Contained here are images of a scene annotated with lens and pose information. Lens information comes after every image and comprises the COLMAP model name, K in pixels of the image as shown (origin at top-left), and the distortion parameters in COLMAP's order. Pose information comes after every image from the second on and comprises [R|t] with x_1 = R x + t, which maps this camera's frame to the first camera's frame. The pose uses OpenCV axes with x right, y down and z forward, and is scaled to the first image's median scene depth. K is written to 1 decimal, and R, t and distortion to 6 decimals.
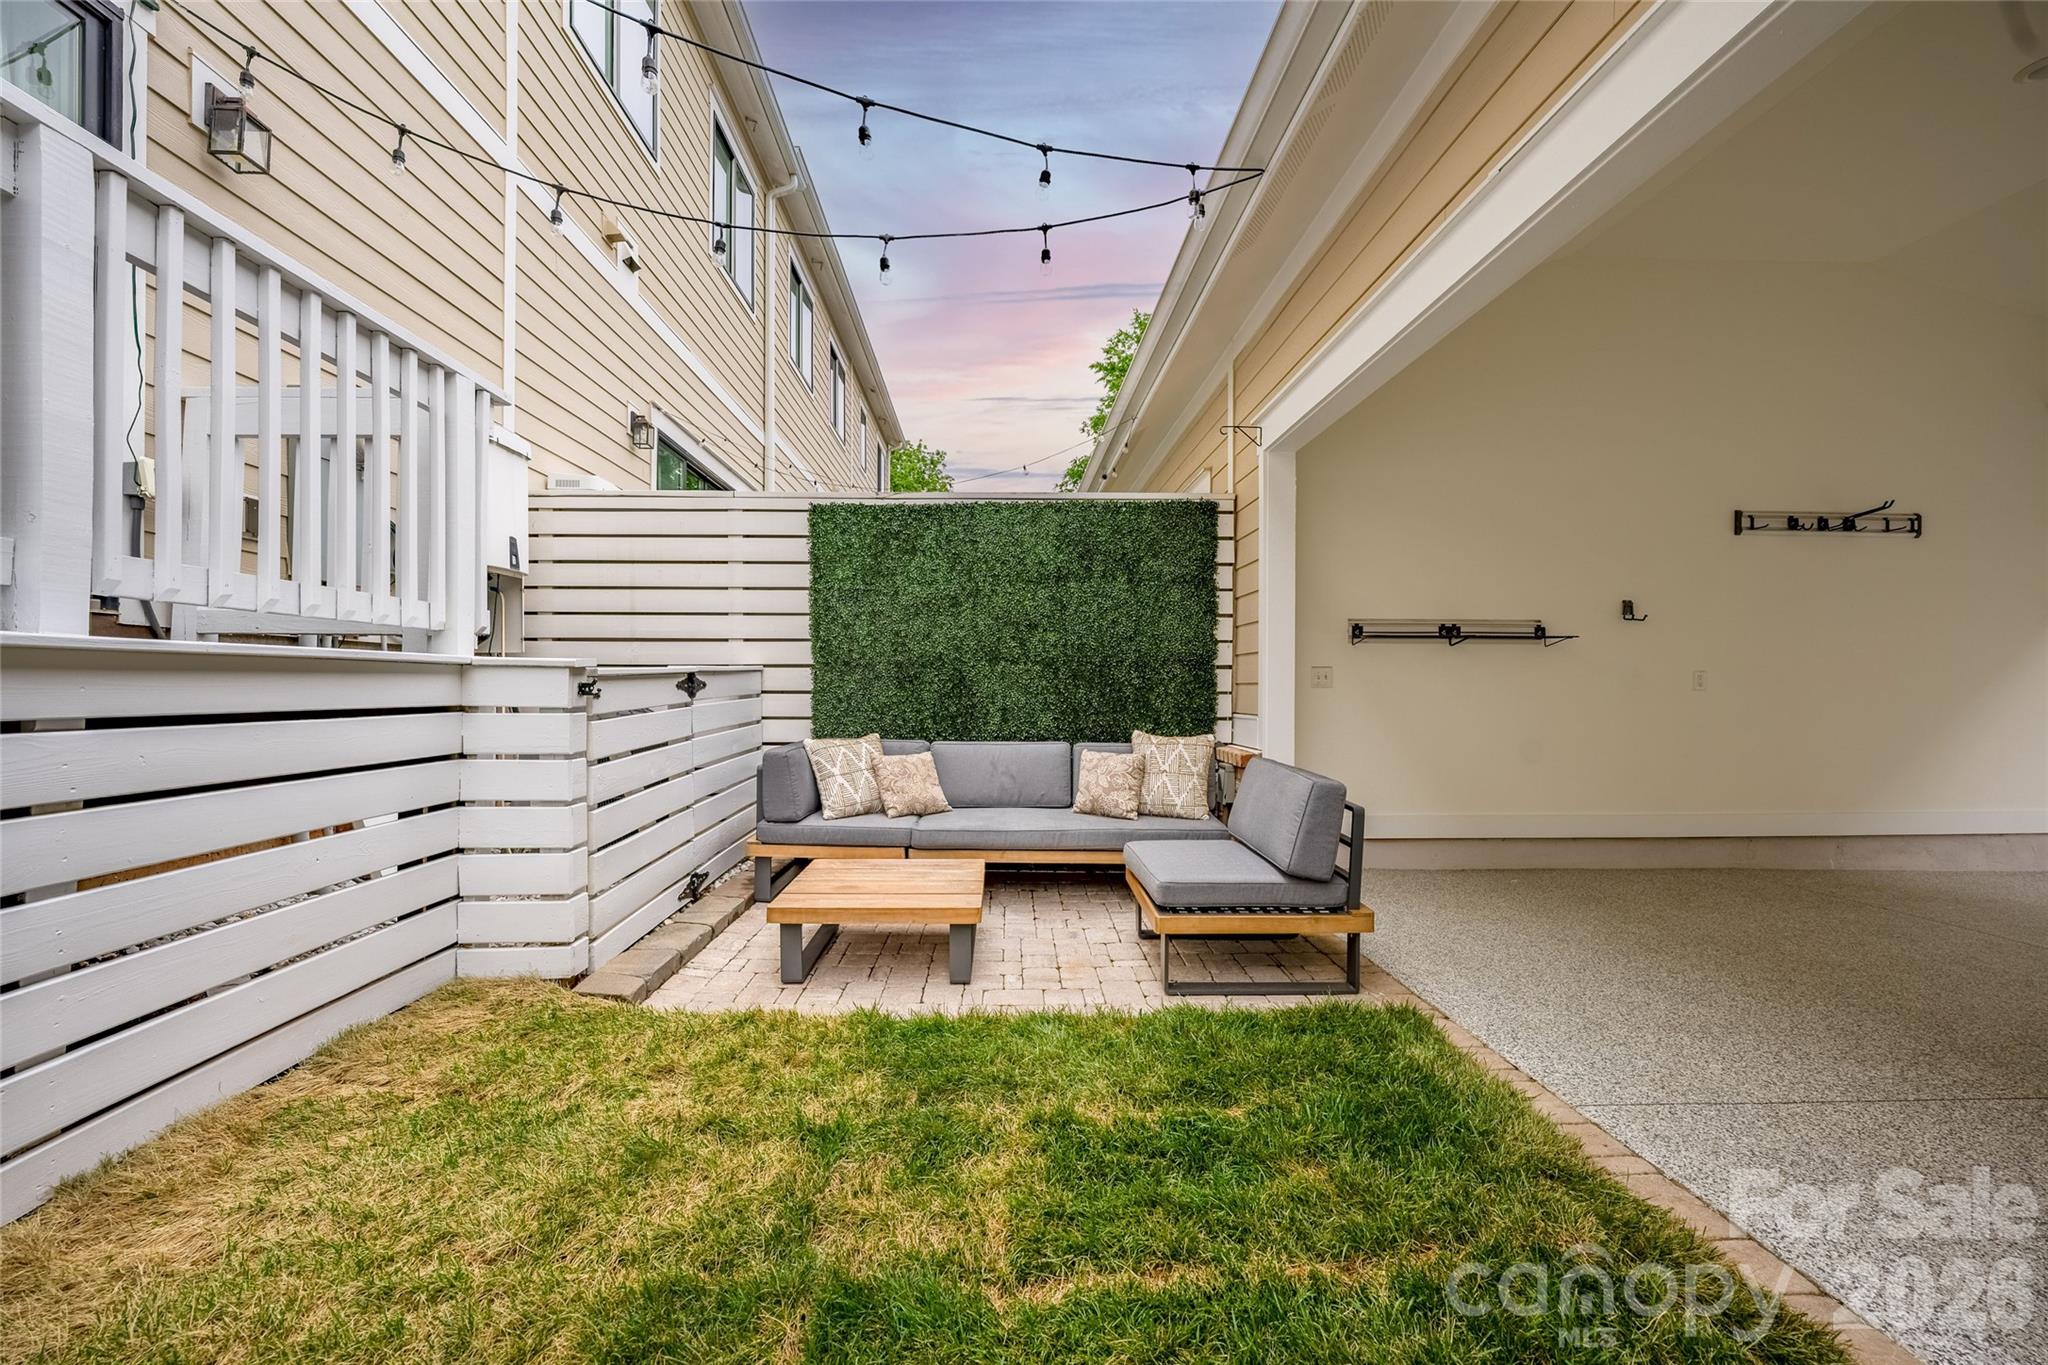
lens RADIAL K [[808.0, 0, 1019.8], [0, 808.0, 692.0], [0, 0, 1]] dist [0.001134, -0.000485]
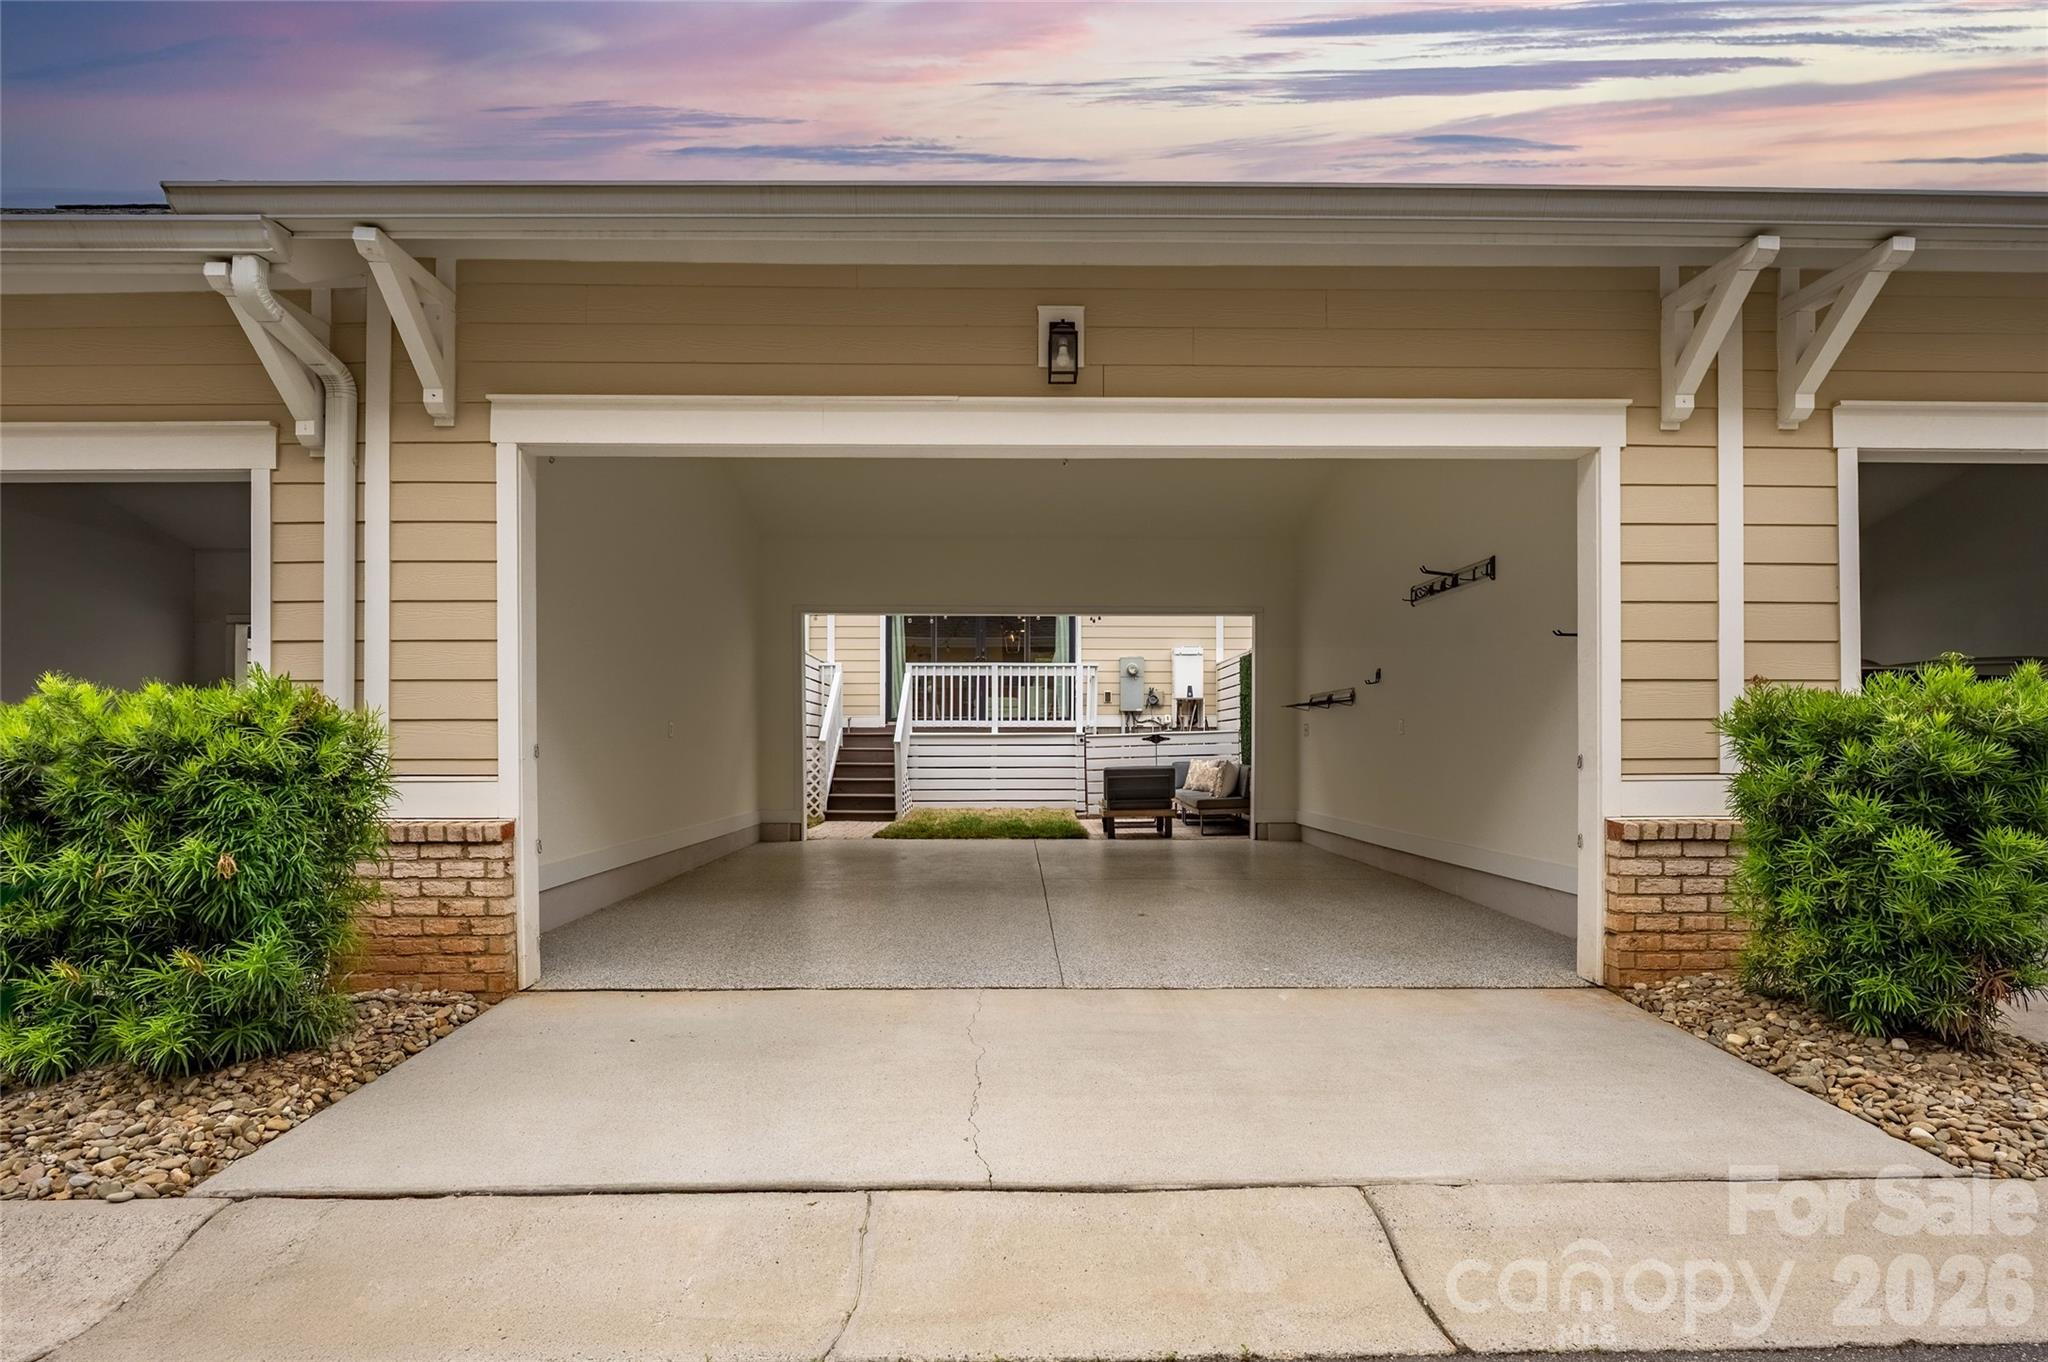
lens RADIAL K [[820.2, 0, 1017.1], [0, 820.2, 688.5], [0, 0, 1]] dist [-0.002504, -0.000233]
pose [[-0.027401, -0.064428, -0.997546, 1.949582], [-0.005966, 0.997914, -0.064288, 0.000209], [0.999607, 0.004189, -0.027728, 0.441546]]
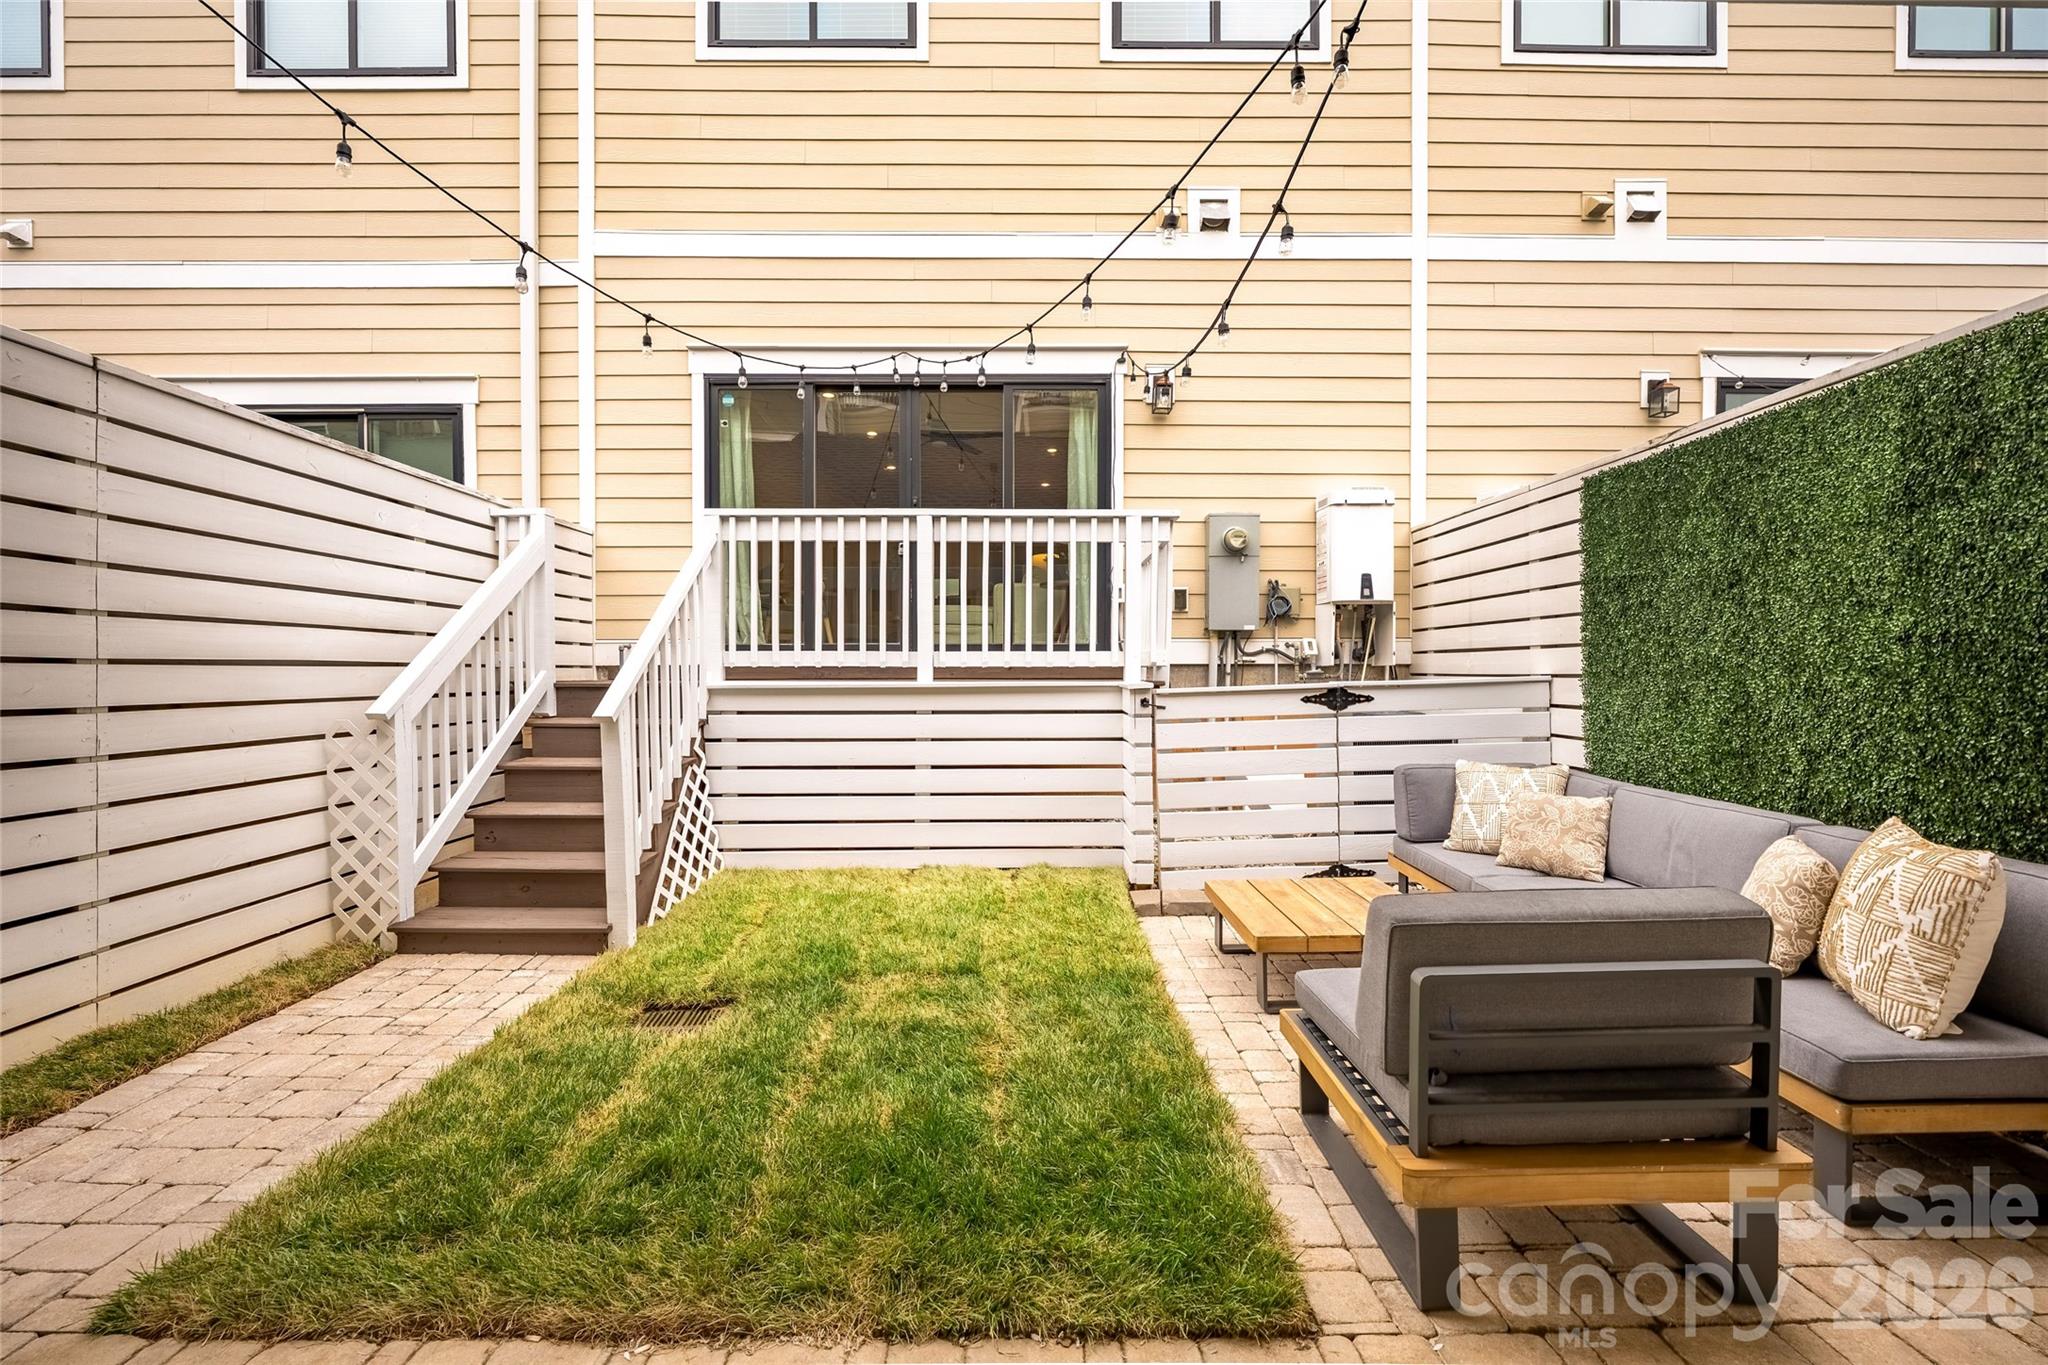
lens RADIAL K [[820.2, 0, 1017.1], [0, 820.2, 690.0], [0, 0, 1]] dist [-0.002504, -0.000233]
pose [[-0.016125, 0.021677, -0.999635, 0.579715], [-0.003489, 0.999758, 0.021736, -0.034317], [0.999864, 0.003838, -0.016046, 0.436379]]
